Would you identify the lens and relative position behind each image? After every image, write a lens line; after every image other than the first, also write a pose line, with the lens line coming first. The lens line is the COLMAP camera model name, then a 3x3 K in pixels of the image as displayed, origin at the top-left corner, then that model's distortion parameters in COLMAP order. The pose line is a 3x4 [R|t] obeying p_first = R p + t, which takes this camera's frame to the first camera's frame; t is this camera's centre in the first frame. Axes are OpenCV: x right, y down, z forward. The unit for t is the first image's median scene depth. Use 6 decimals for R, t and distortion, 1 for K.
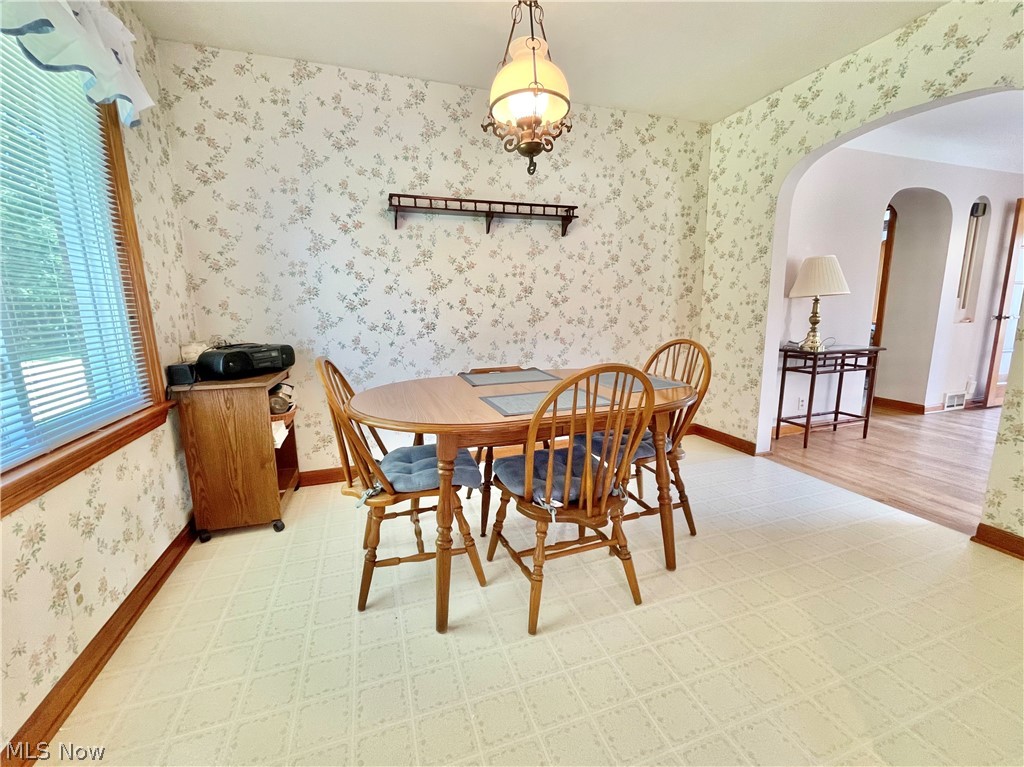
lens RADIAL K [[413.8, 0, 511.1], [0, 413.8, 379.3], [0, 0, 1]] dist [-0.001588, -0.000179]
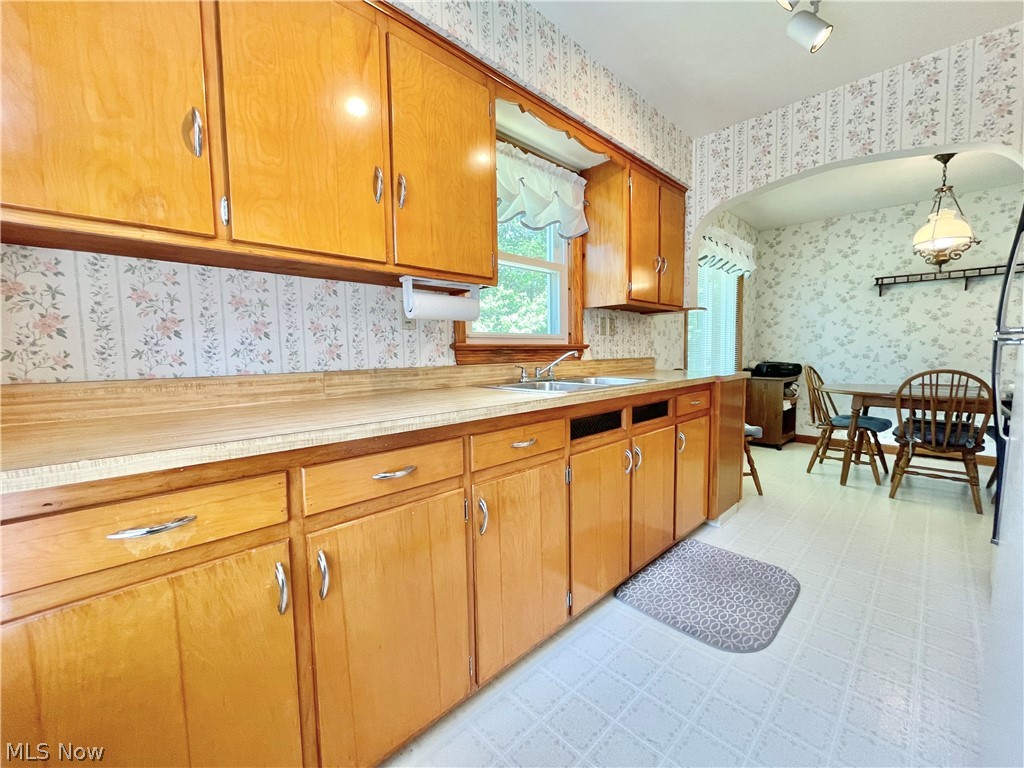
lens RADIAL K [[413.8, 0, 511.1], [0, 413.8, 379.8], [0, 0, 1]] dist [-0.001588, -0.000179]
pose [[0.410248, 0.071458, -0.909170, 0.663172], [-0.153596, 0.988098, 0.008355, 0.179889], [0.898947, 0.136217, 0.416341, -0.993026]]
